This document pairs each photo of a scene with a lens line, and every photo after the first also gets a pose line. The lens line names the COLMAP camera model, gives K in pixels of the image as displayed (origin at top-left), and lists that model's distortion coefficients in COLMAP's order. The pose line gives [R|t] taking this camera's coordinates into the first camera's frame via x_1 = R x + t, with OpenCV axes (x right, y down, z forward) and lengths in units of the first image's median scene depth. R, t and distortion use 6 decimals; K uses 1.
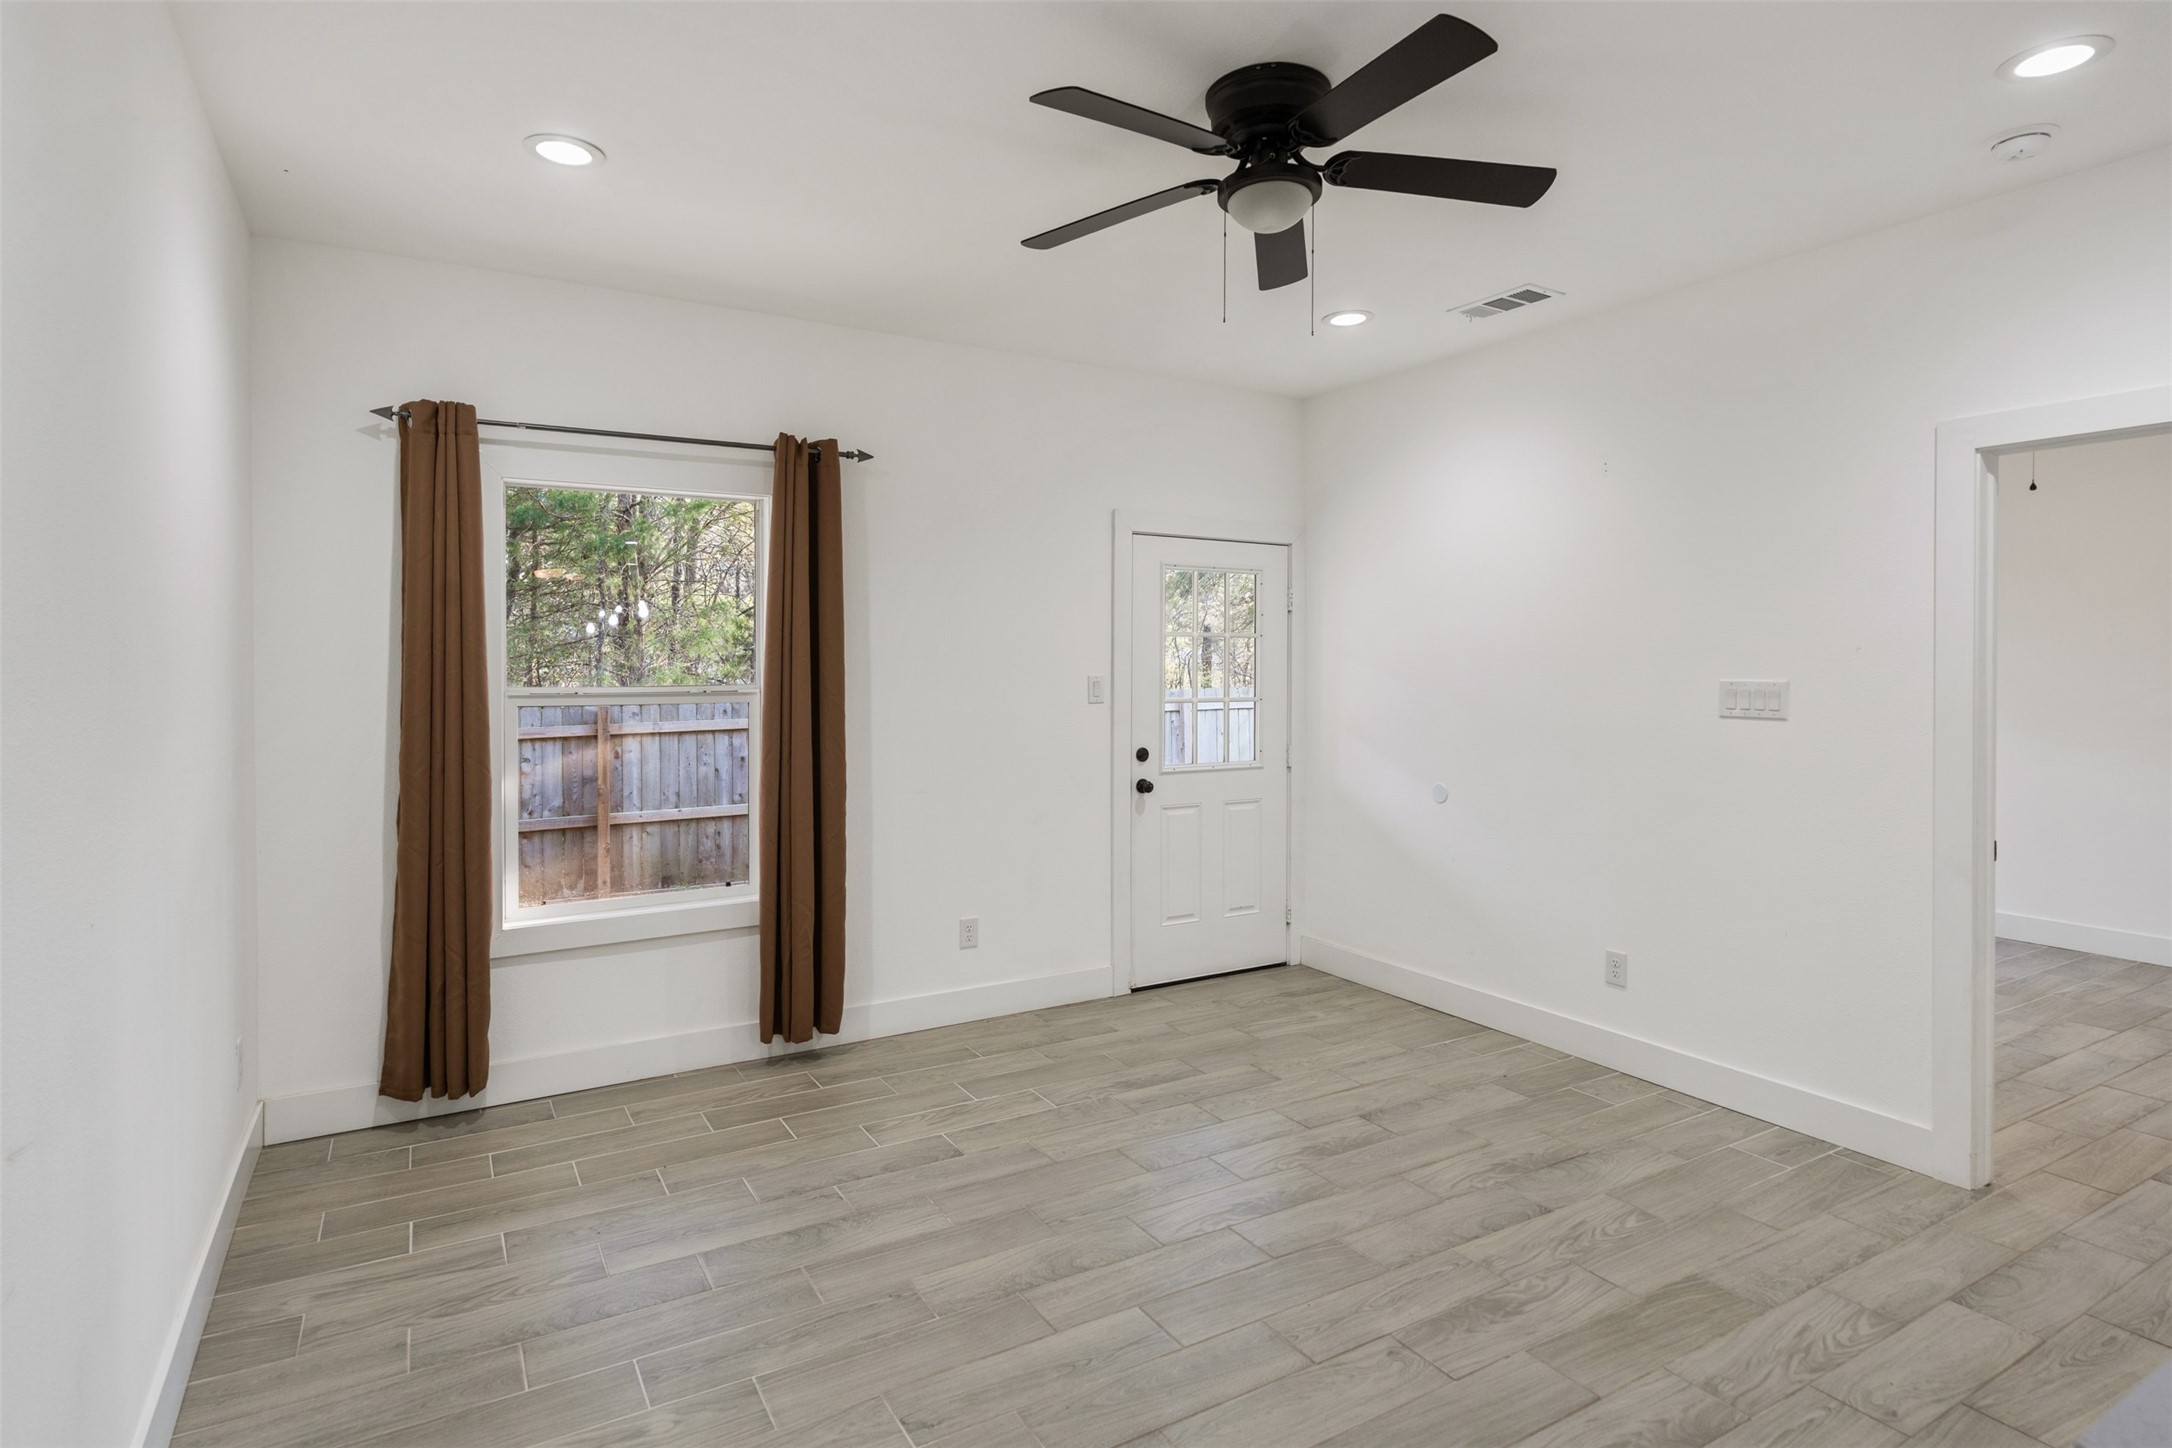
lens RADIAL K [[1162.6, 0, 1061.3], [0, 1162.6, 674.4], [0, 0, 1]] dist [0.009190, -0.003768]
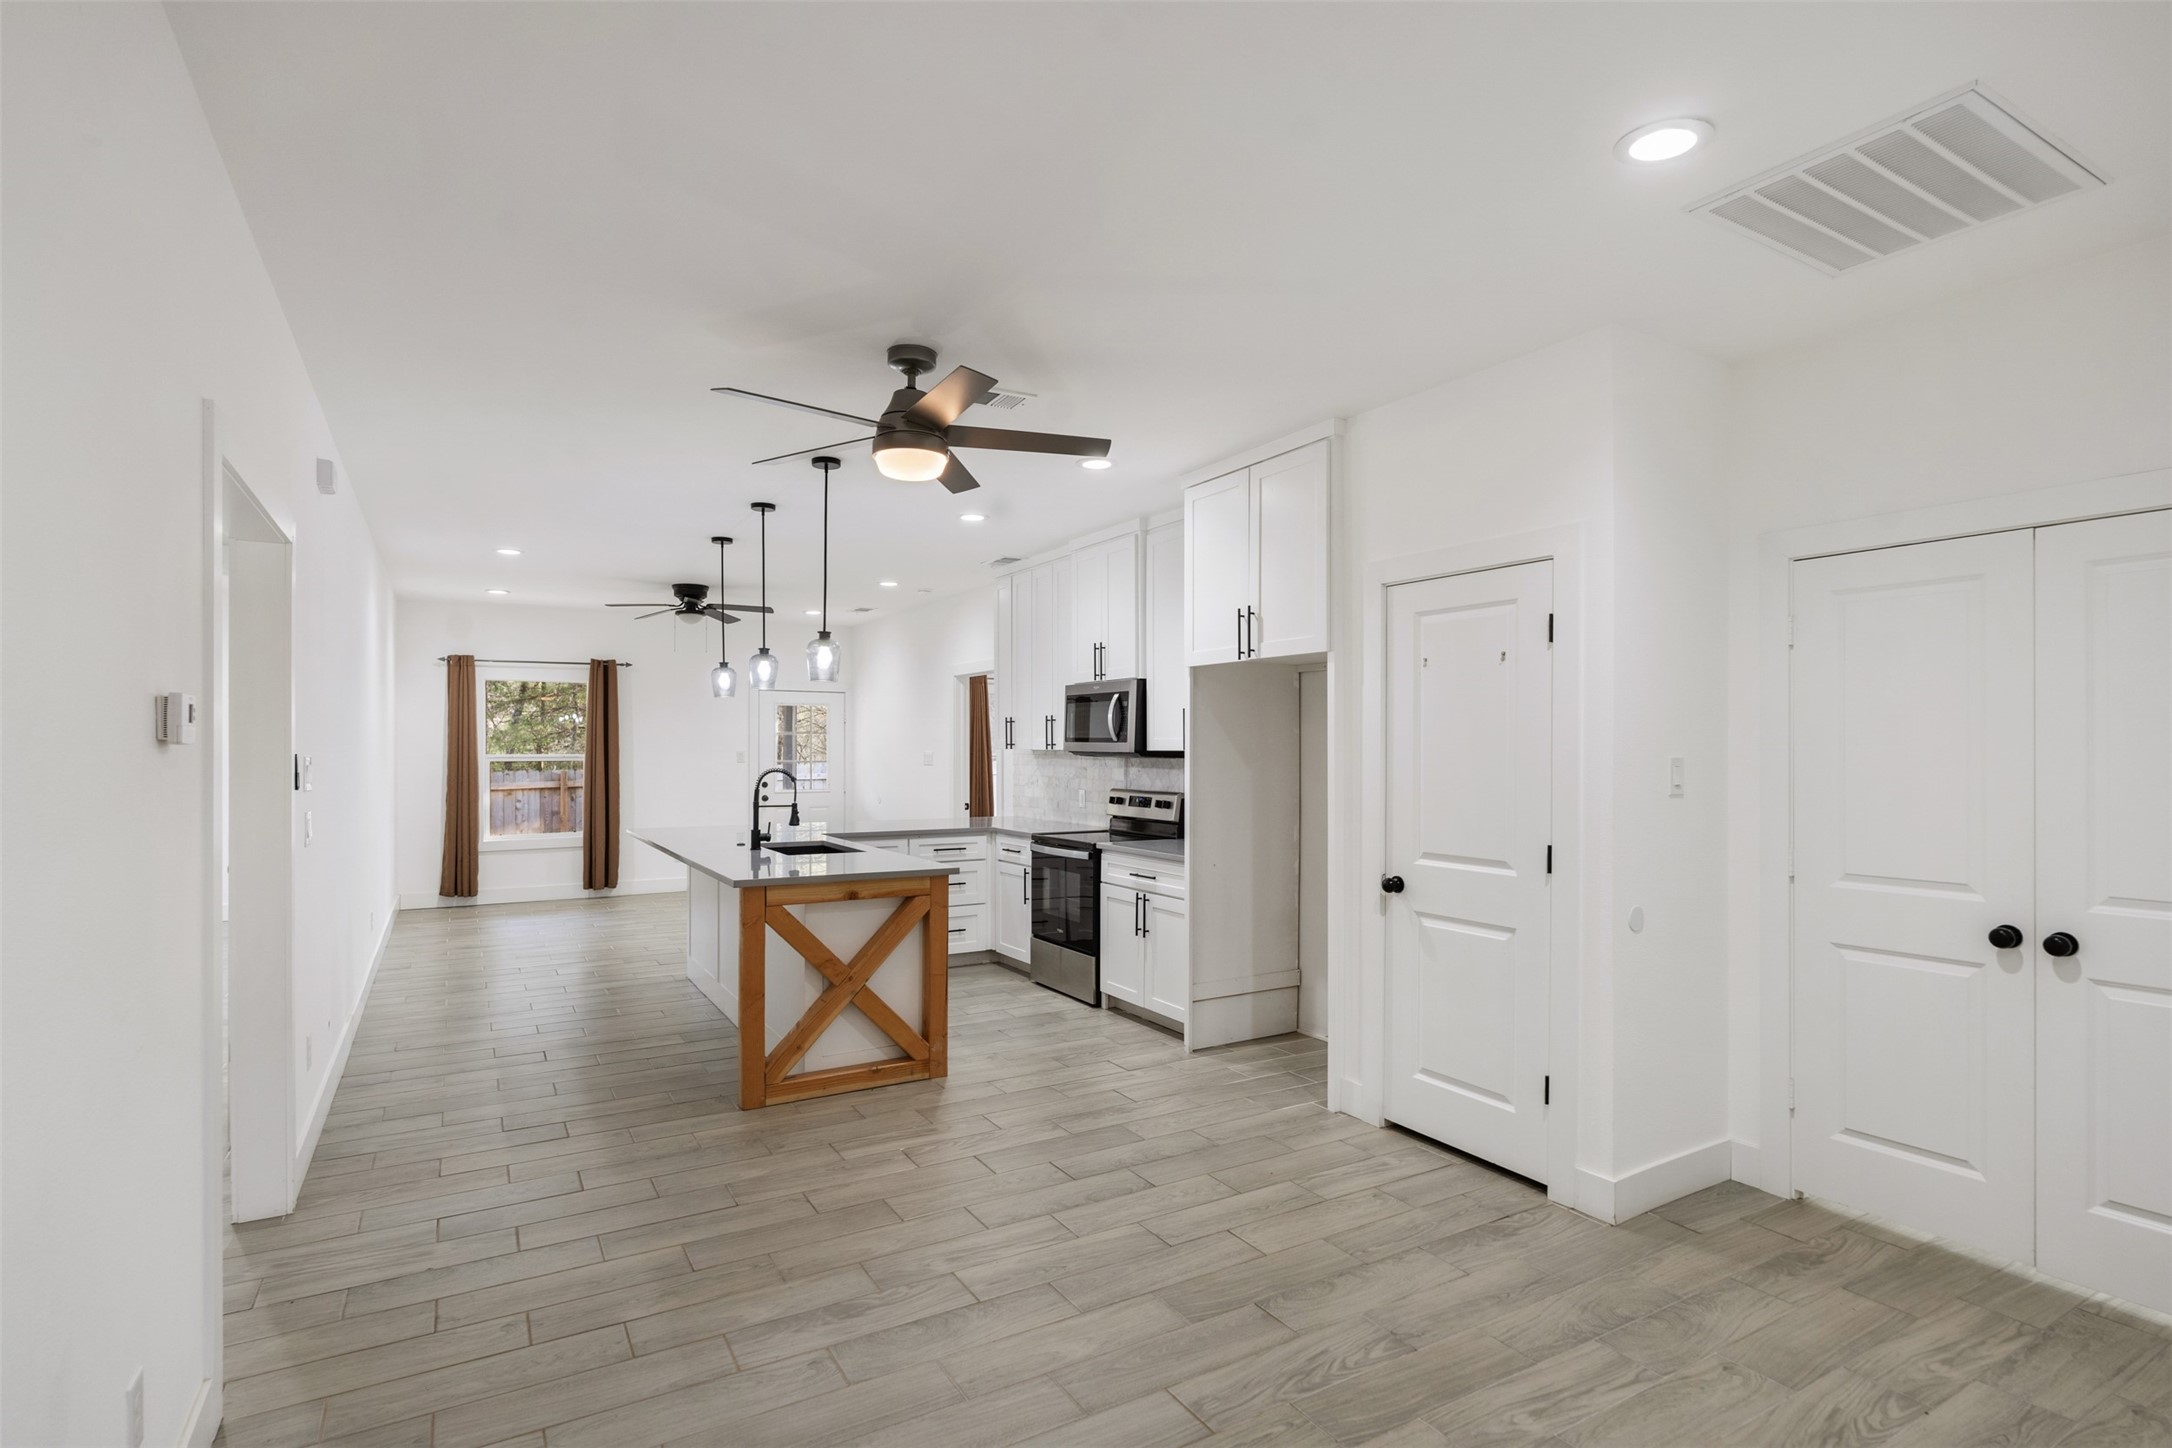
lens RADIAL K [[1162.6, 0, 1080.5], [0, 1162.6, 737.2], [0, 0, 1]] dist [0.009190, -0.003768]
pose [[0.999927, 0.000900, -0.012077, 0.891190], [-0.001064, 0.999907, -0.013614, 0.005542], [0.012064, 0.013626, 0.999834, -1.608044]]
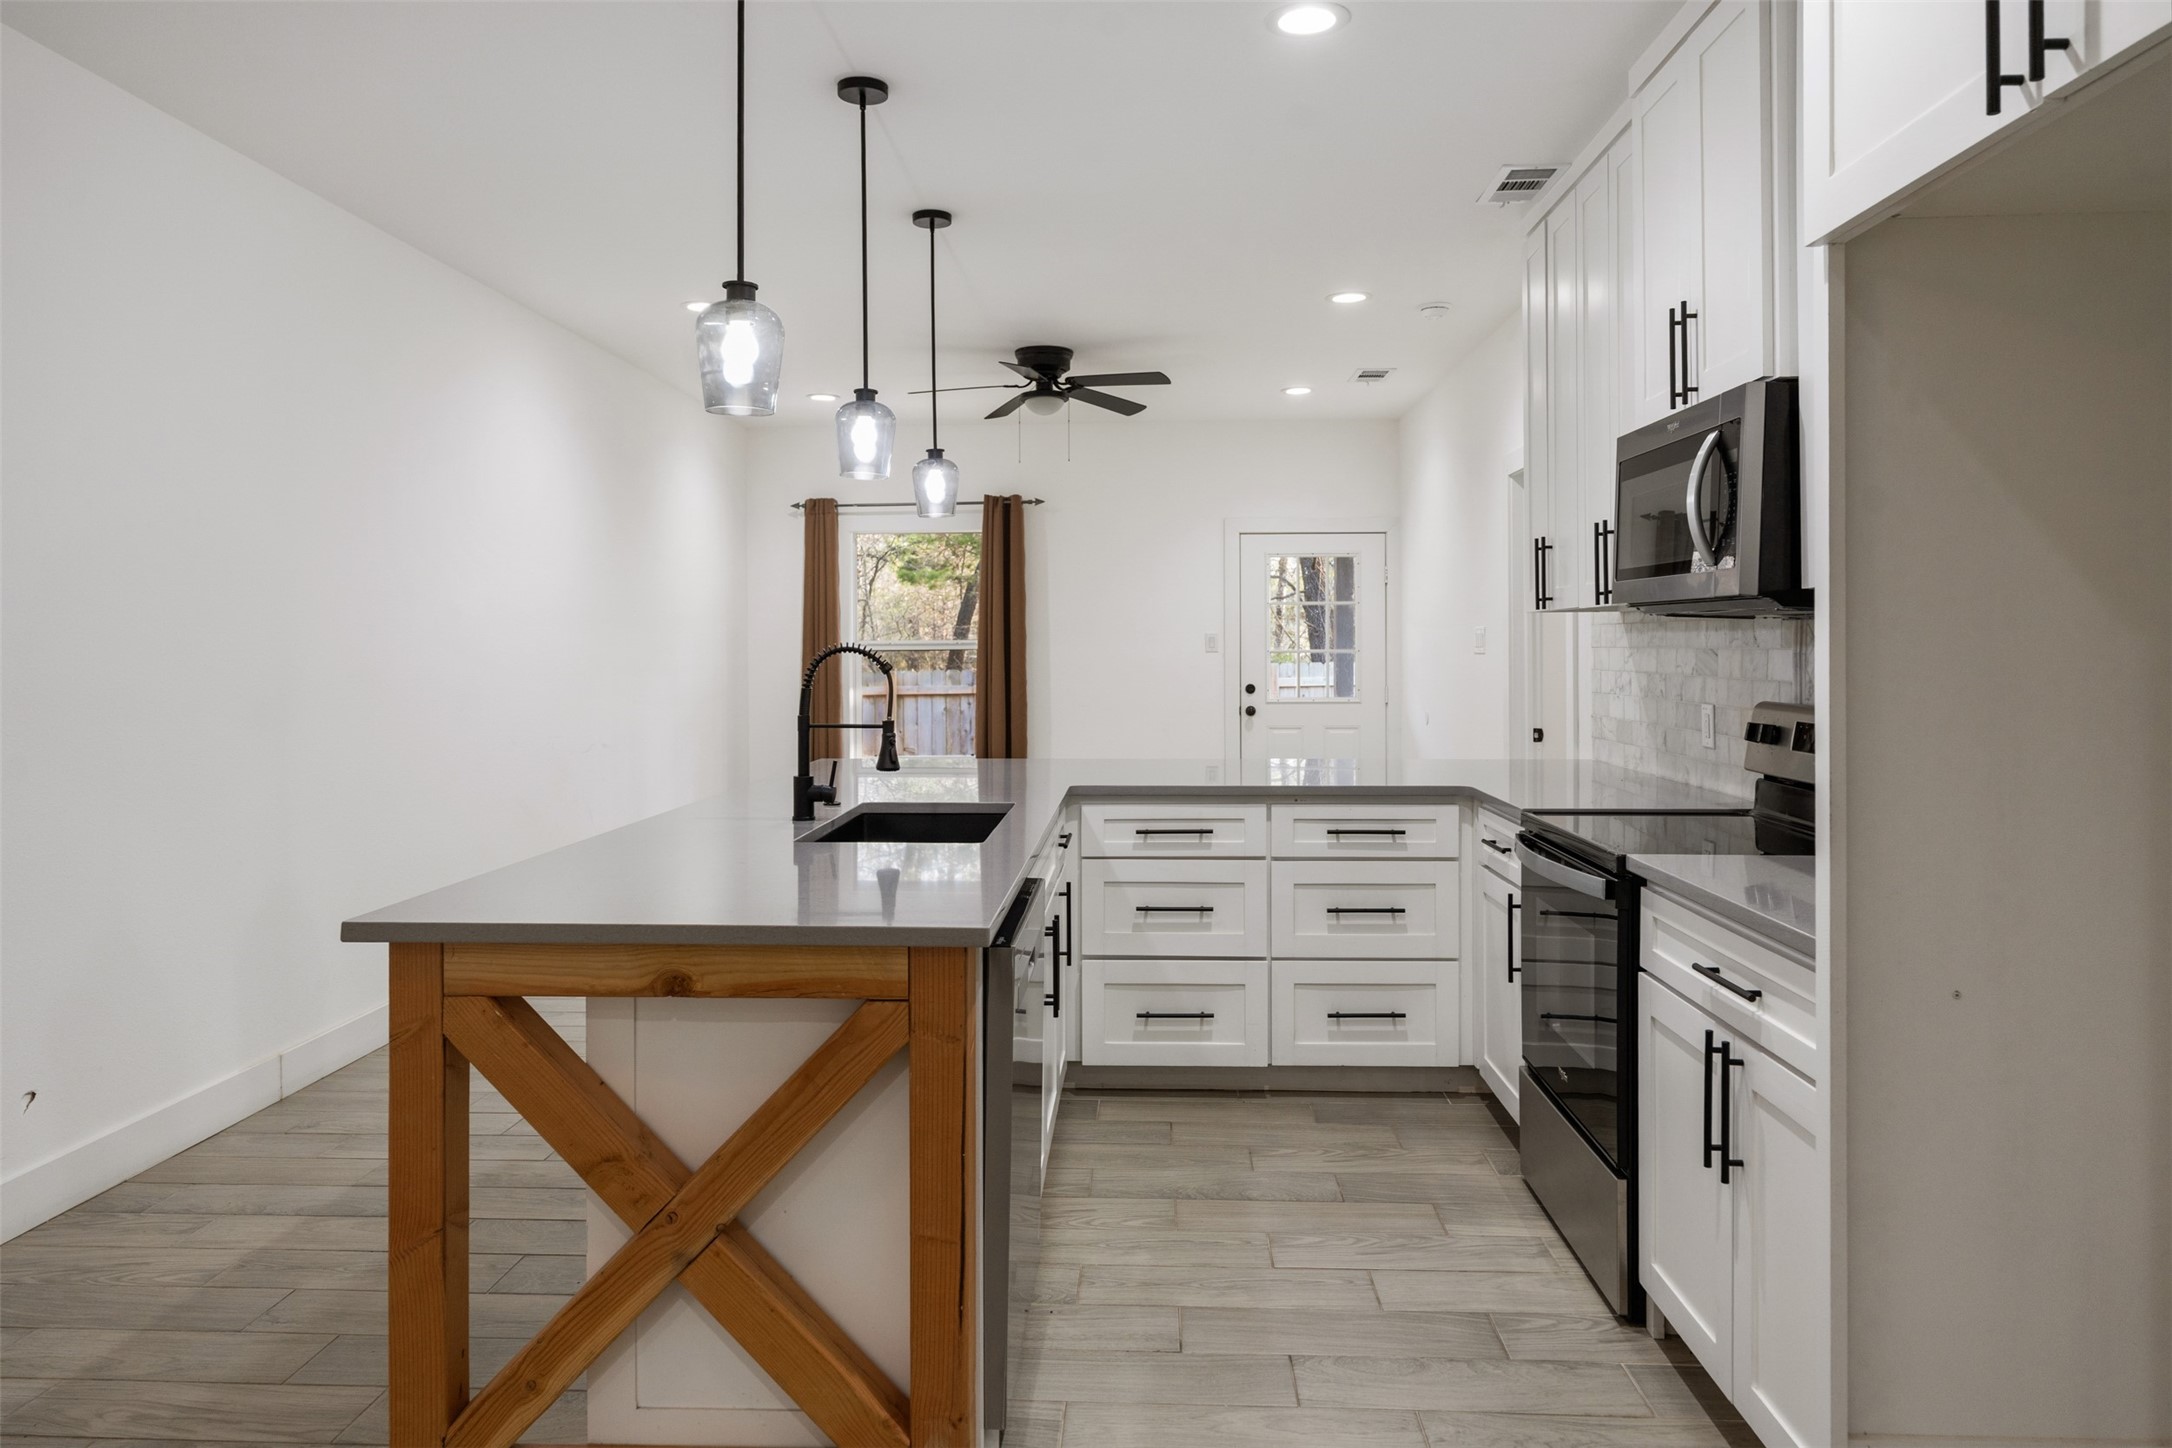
lens RADIAL K [[1463.1, 0, 1046.4], [0, 1463.1, 638.4], [0, 0, 1]] dist [-0.003194, 0.000441]
pose [[0.824259, -0.006903, -0.566171, 1.062998], [0.000568, 0.999935, -0.011364, 0.033104], [0.566213, 0.009046, 0.824210, -0.745569]]
